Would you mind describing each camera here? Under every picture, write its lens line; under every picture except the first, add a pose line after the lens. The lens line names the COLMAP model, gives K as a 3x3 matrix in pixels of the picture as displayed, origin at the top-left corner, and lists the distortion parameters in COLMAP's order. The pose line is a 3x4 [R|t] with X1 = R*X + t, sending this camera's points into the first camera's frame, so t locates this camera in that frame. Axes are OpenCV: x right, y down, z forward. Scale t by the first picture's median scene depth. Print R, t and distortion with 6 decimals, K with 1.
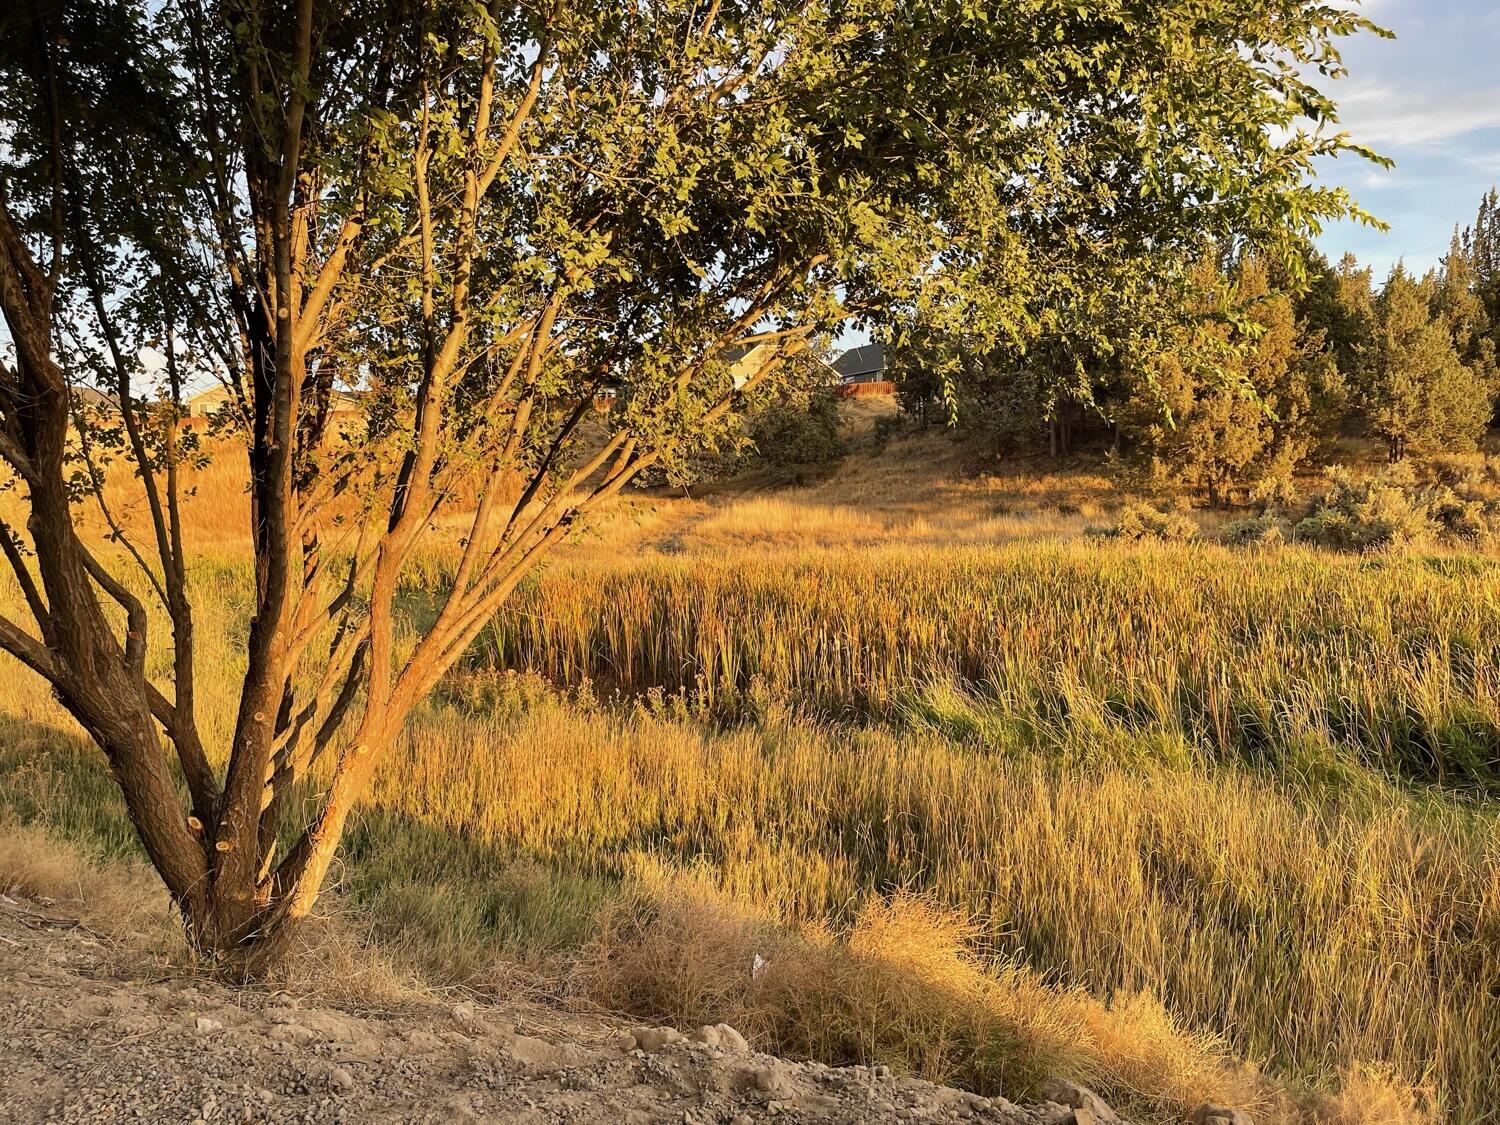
lens RADIAL K [[1131.2, 0, 748.4], [0, 1131.2, 562.4], [0, 0, 1]] dist [0.055758, -0.059699]
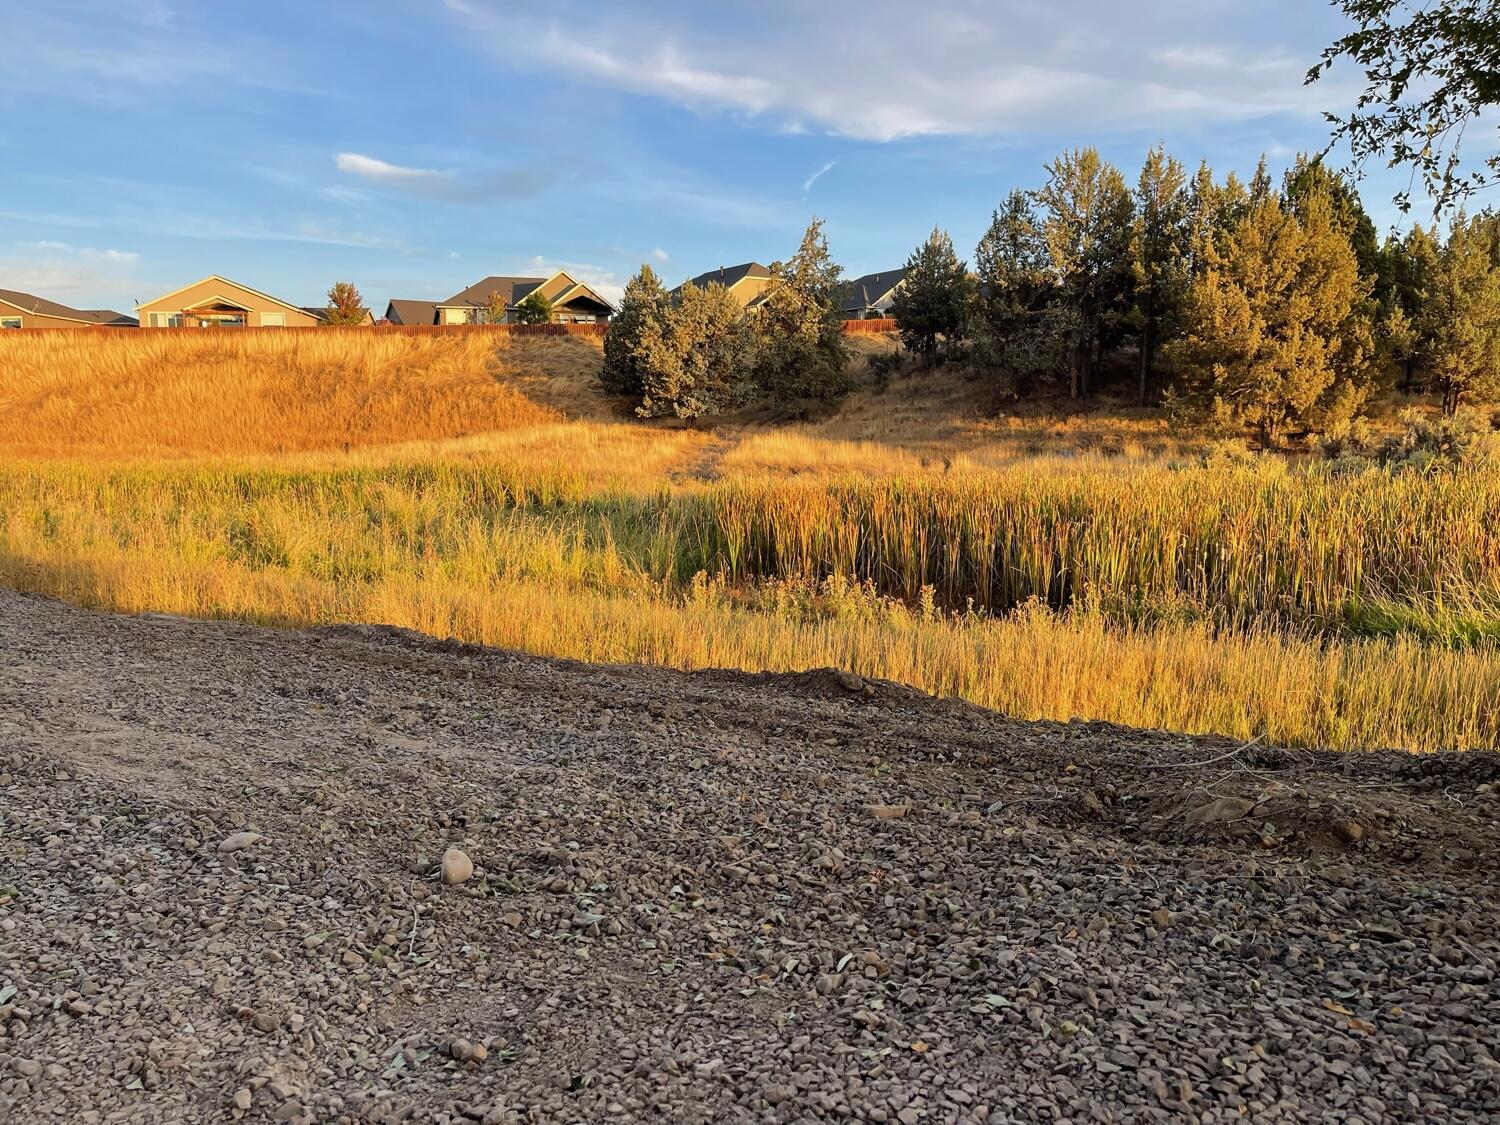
lens RADIAL K [[1131.2, 0, 753.6], [0, 1131.2, 558.3], [0, 0, 1]] dist [0.055758, -0.059699]
pose [[0.996453, 0.022828, 0.080992, -0.120394], [-0.026376, 0.998726, 0.043021, 0.015342], [-0.079907, -0.045004, 0.995786, 0.040980]]
